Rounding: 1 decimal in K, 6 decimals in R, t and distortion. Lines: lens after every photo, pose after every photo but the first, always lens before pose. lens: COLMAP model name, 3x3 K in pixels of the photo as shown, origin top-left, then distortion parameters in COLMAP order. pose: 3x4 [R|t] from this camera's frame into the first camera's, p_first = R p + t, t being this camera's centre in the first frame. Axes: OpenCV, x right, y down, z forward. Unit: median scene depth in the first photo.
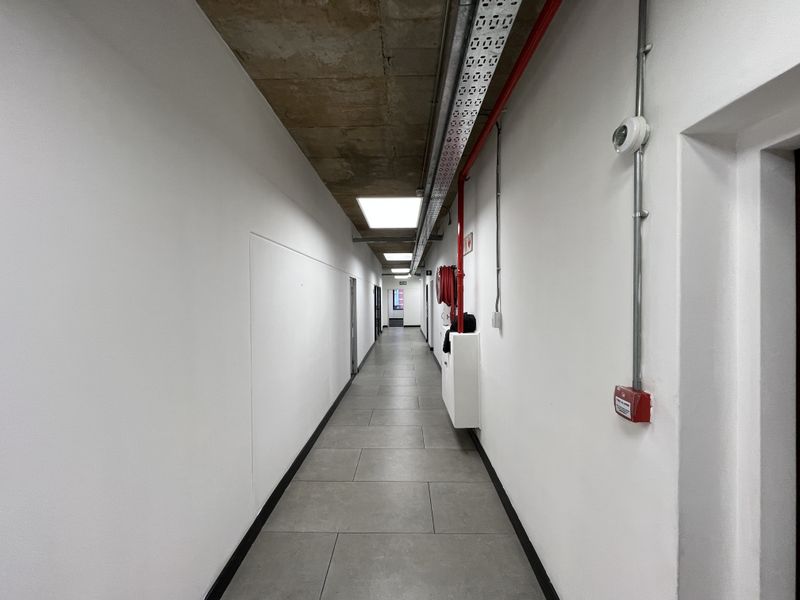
lens RADIAL K [[322.2, 0, 397.2], [0, 322.2, 298.8], [0, 0, 1]] dist [0.002371, -0.001072]
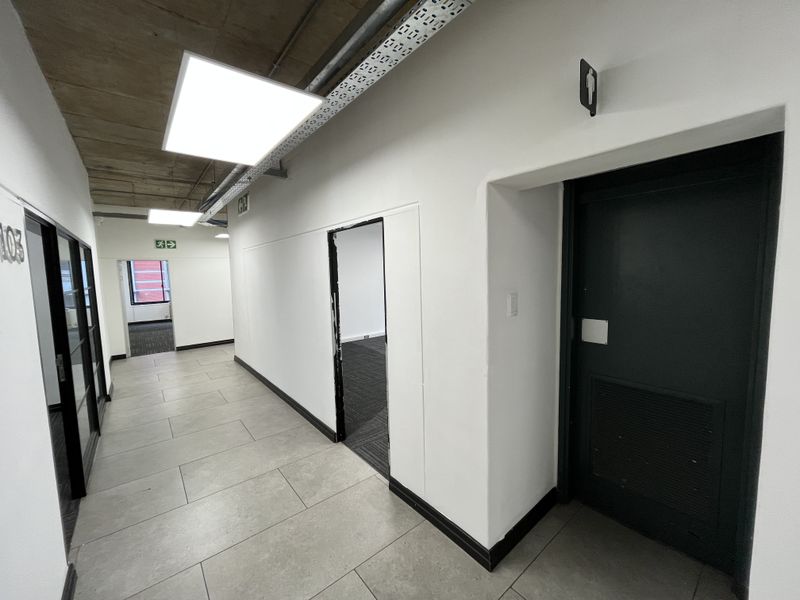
lens RADIAL K [[322.2, 0, 396.7], [0, 322.2, 302.8], [0, 0, 1]] dist [0.002371, -0.001072]
pose [[0.761888, -0.071104, 0.643794, -0.144503], [0.017298, 0.995835, 0.089513, -0.032634], [-0.647477, -0.057063, 0.759945, 2.740156]]
